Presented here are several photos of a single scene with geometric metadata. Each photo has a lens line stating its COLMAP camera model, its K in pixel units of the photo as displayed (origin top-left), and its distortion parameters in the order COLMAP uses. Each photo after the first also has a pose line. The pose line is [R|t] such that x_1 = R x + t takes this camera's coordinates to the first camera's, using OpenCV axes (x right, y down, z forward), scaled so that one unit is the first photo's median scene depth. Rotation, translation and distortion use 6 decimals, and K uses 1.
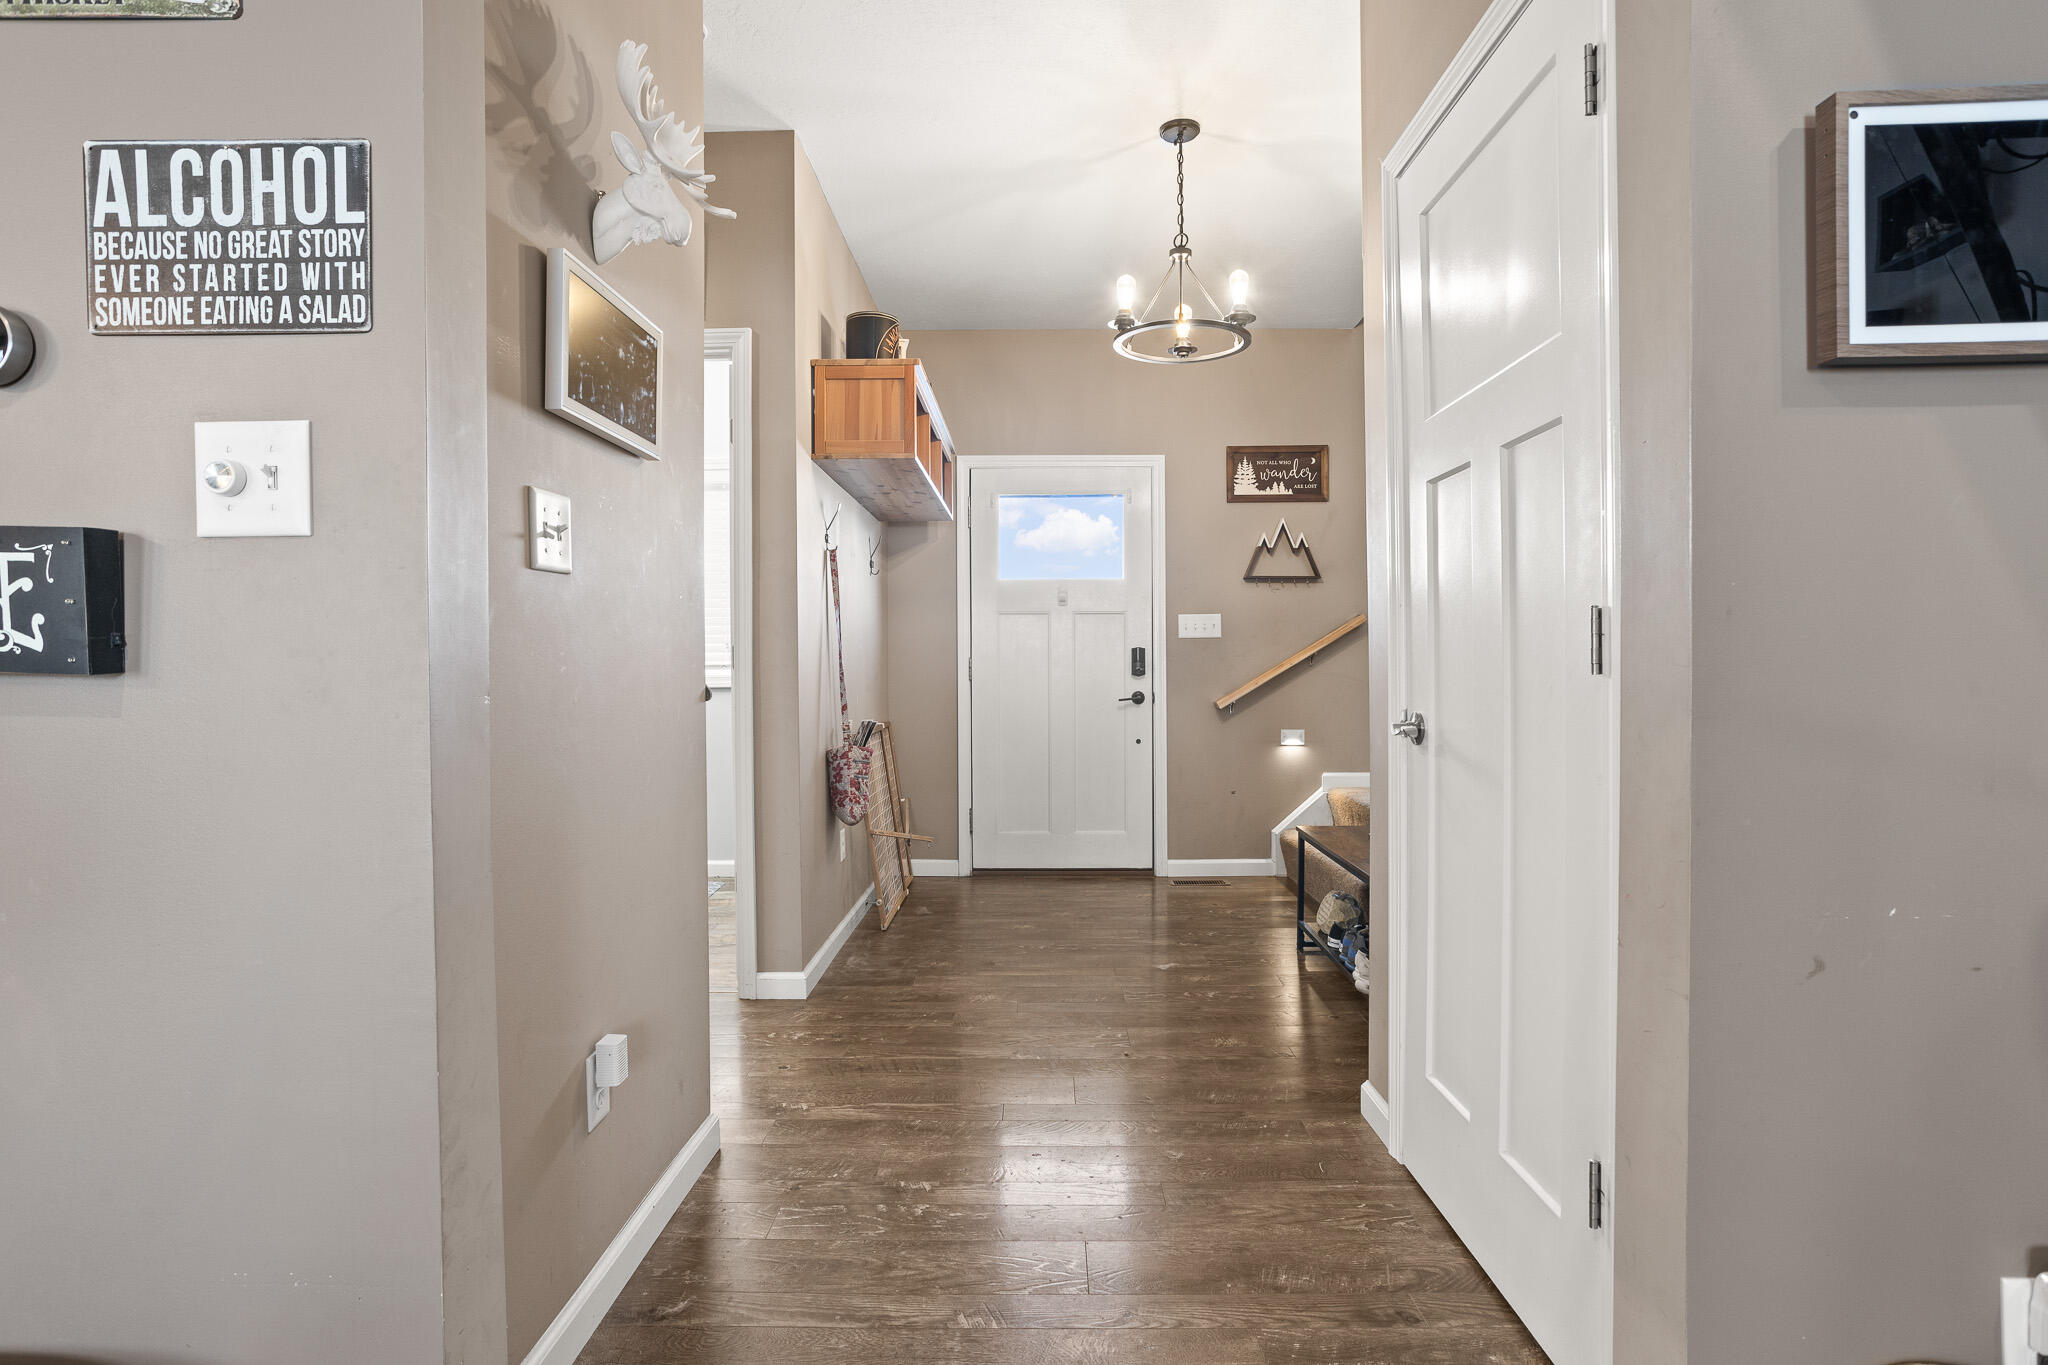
lens RADIAL K [[1038.3, 0, 1031.8], [0, 1038.3, 676.5], [0, 0, 1]] dist [-0.059017, 0.036174]
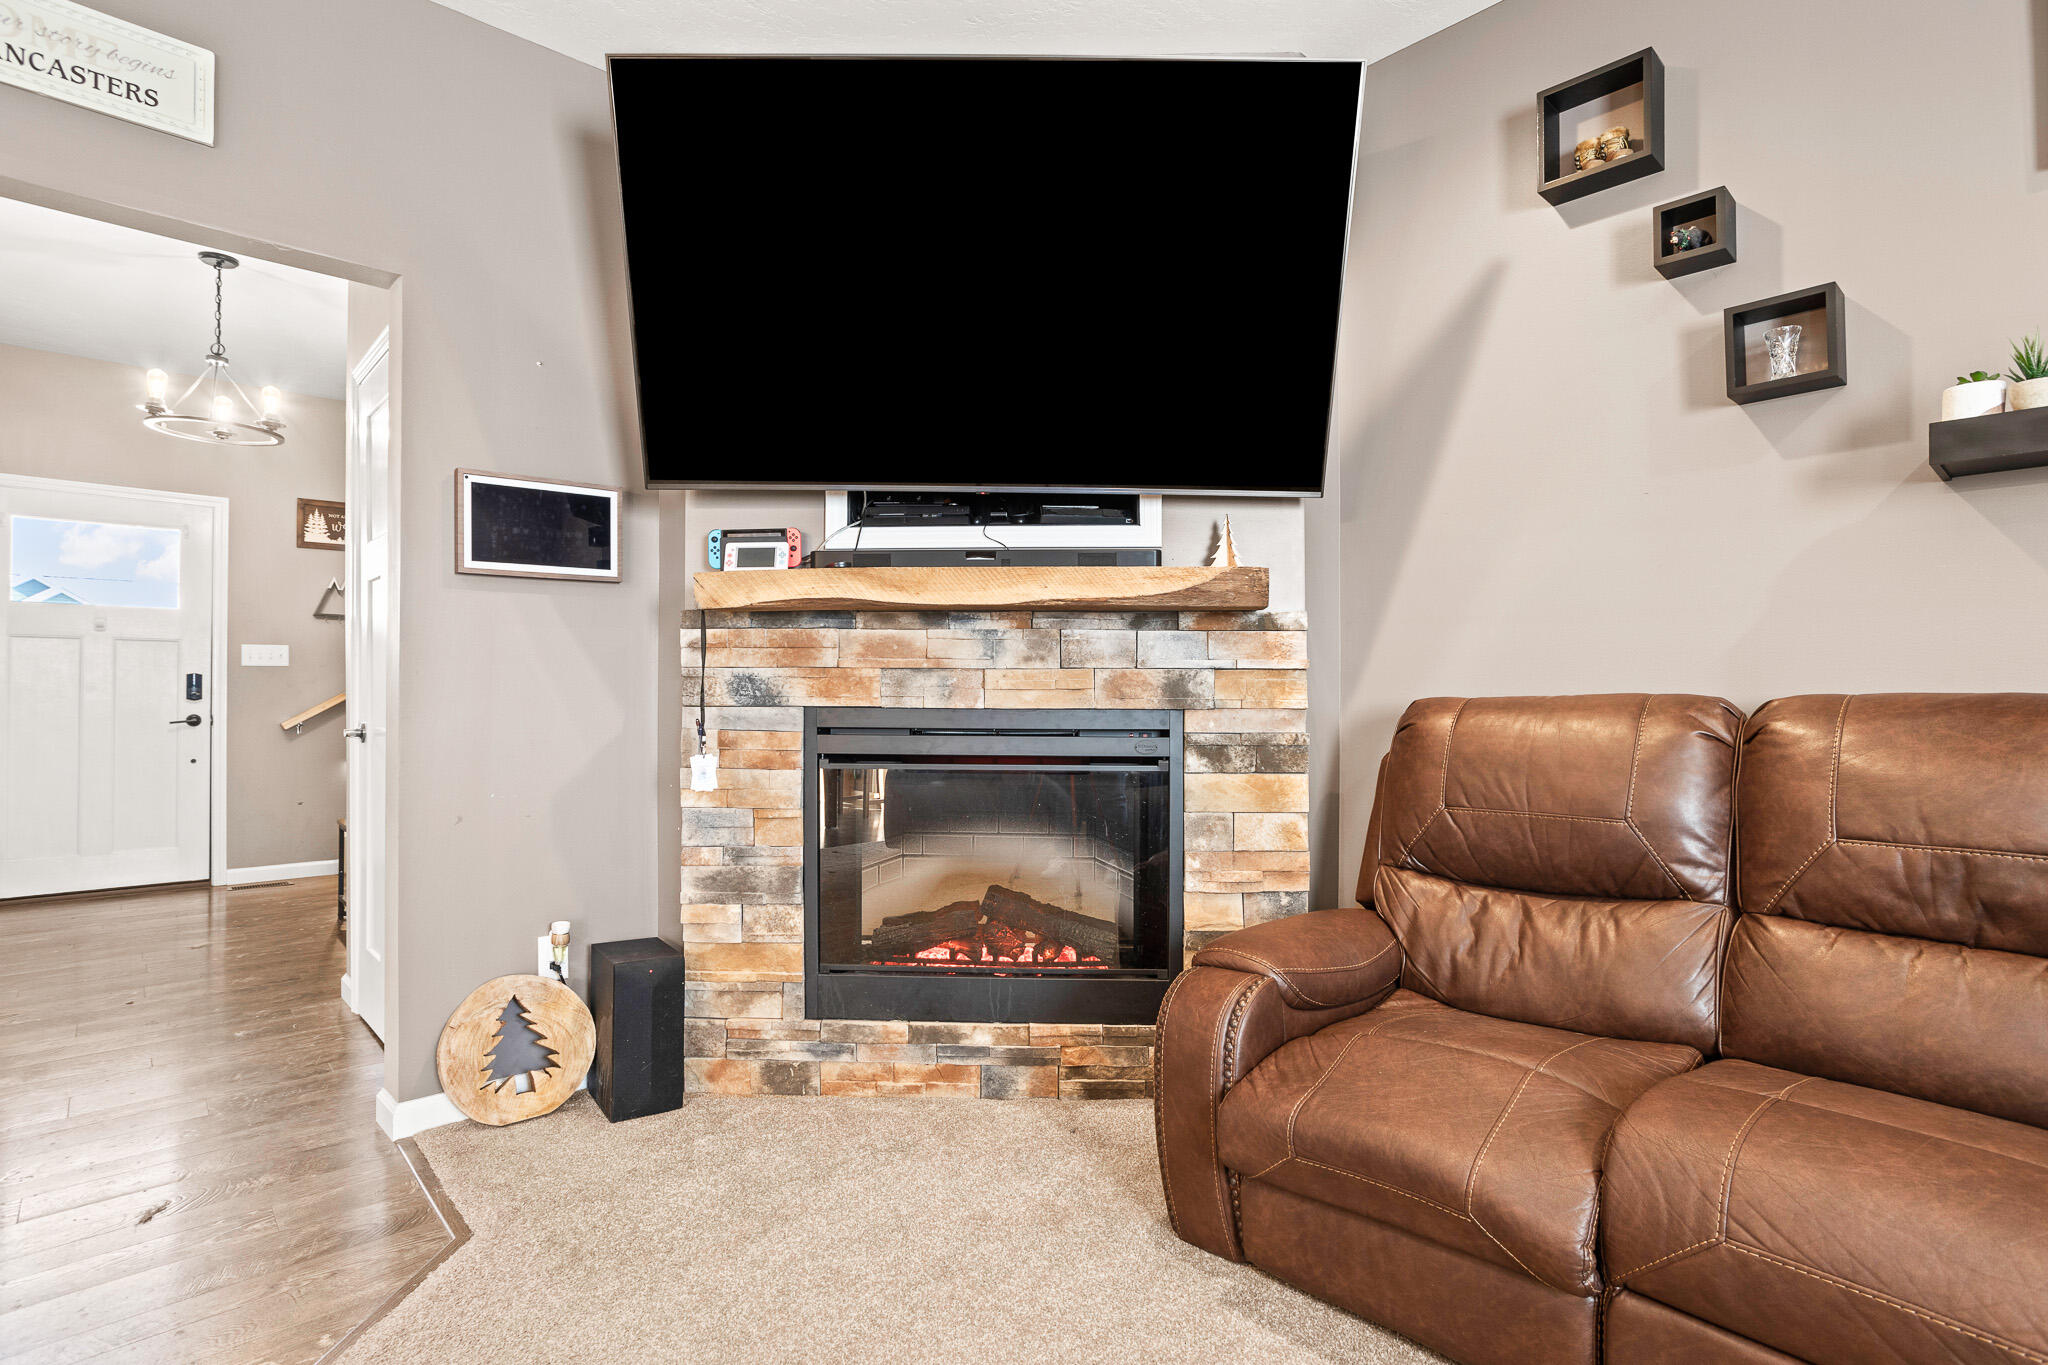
lens RADIAL K [[1015.1, 0, 1024.5], [0, 1015.1, 688.2], [0, 0, 1]] dist [-0.056049, 0.034707]
pose [[0.726805, 0.011664, 0.686745, 0.022074], [-0.001371, 0.999878, -0.015530, 0.001890], [-0.686842, 0.010346, 0.726733, -0.338910]]
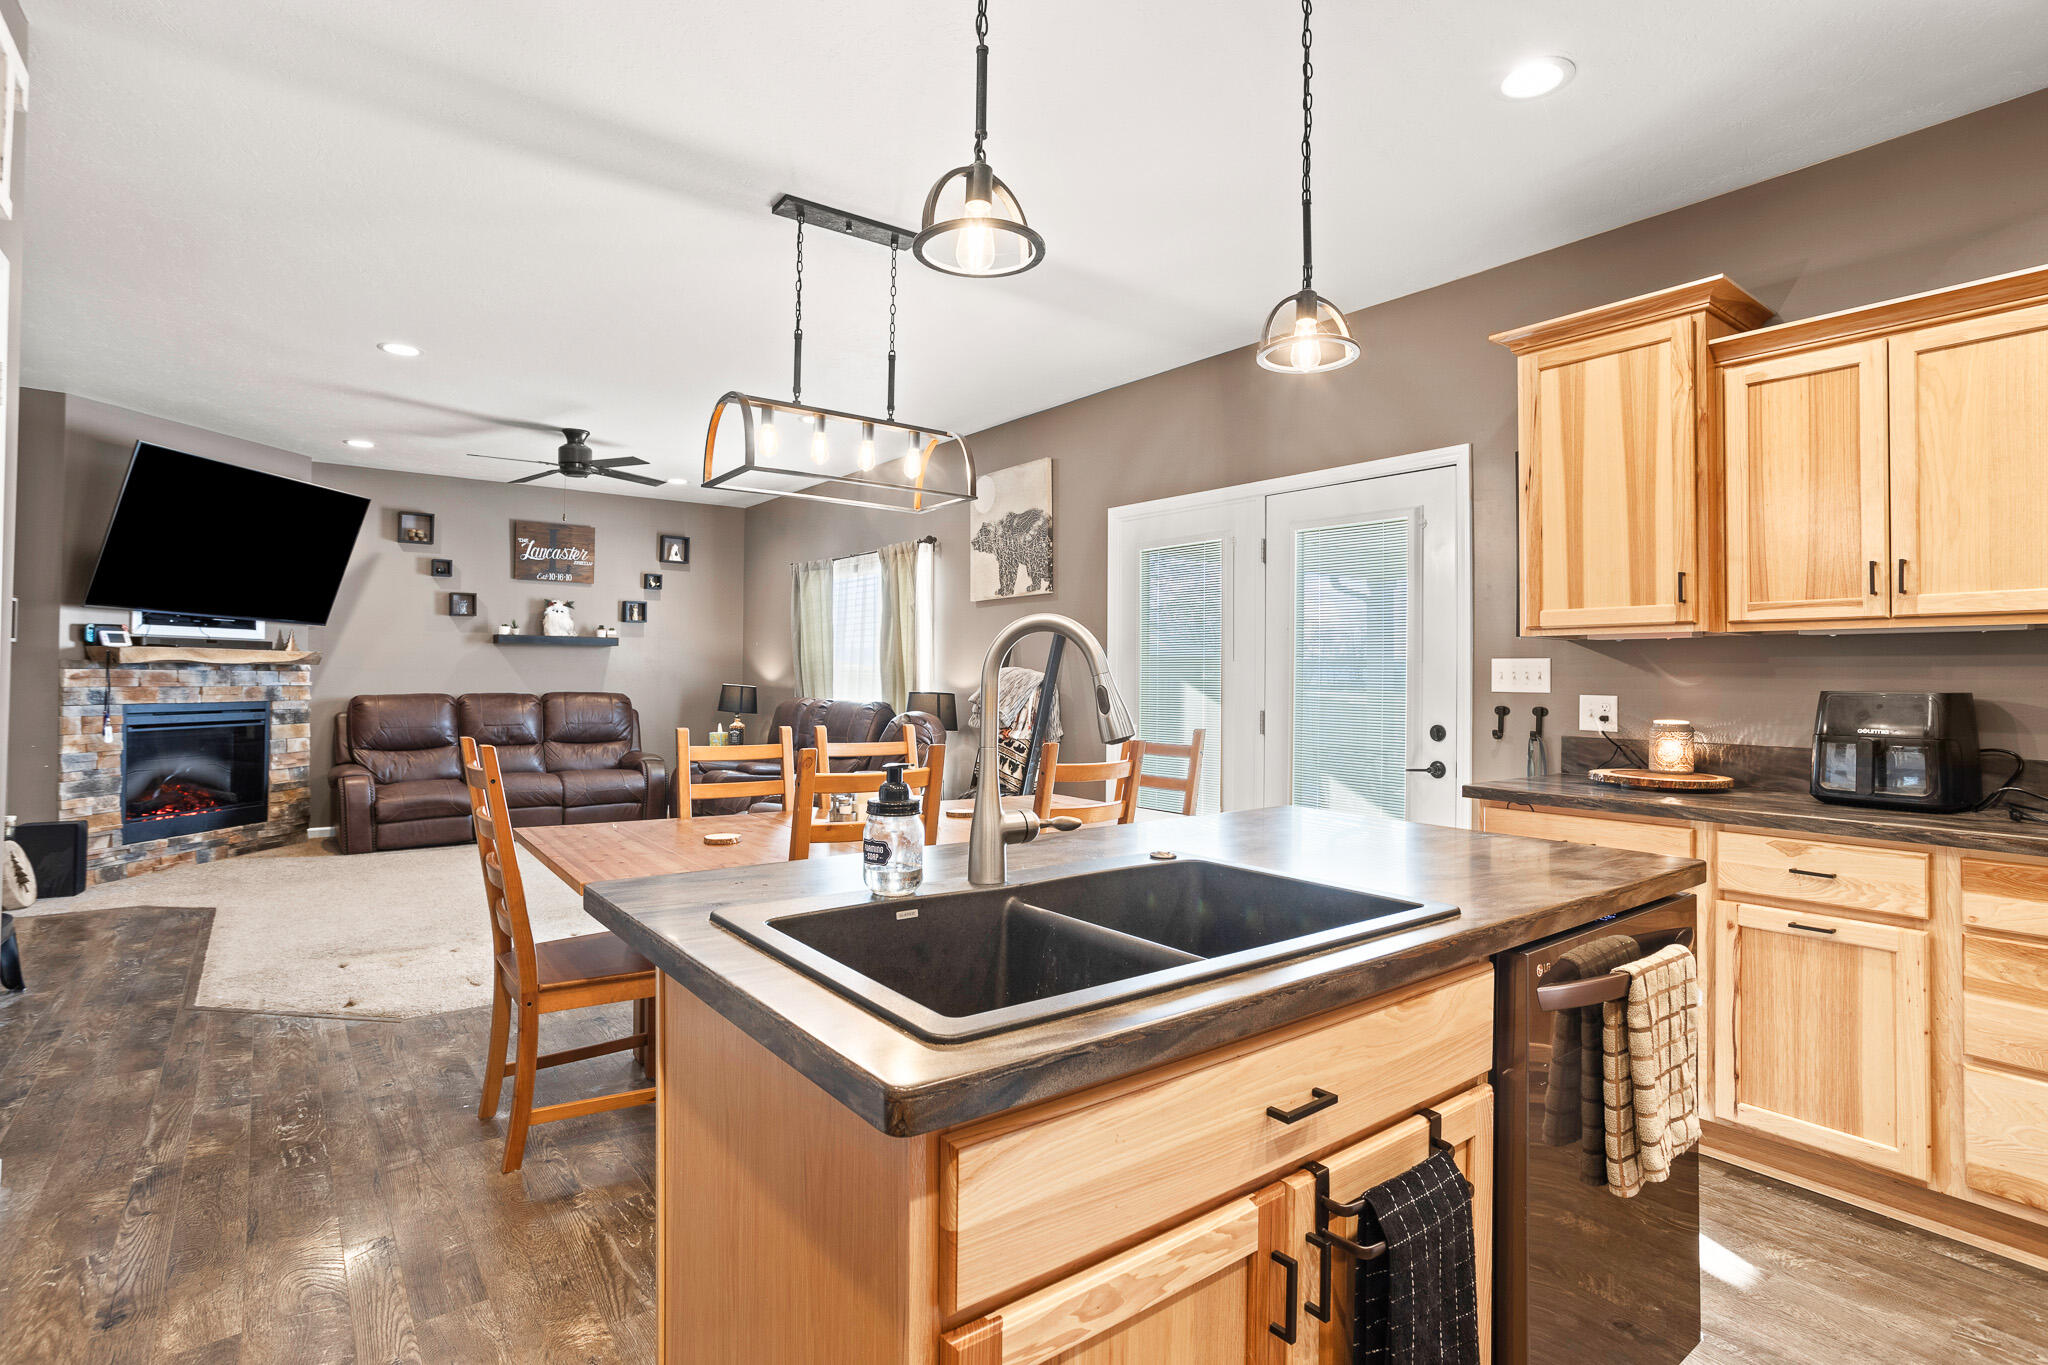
lens RADIAL K [[1019.3, 0, 1023.0], [0, 1019.3, 653.7], [0, 0, 1]] dist [-0.051347, 0.033914]
pose [[-0.615539, 0.018406, 0.787891, -1.235308], [0.002247, 0.999764, -0.021600, -0.027380], [-0.788103, -0.011525, -0.615435, 0.007944]]
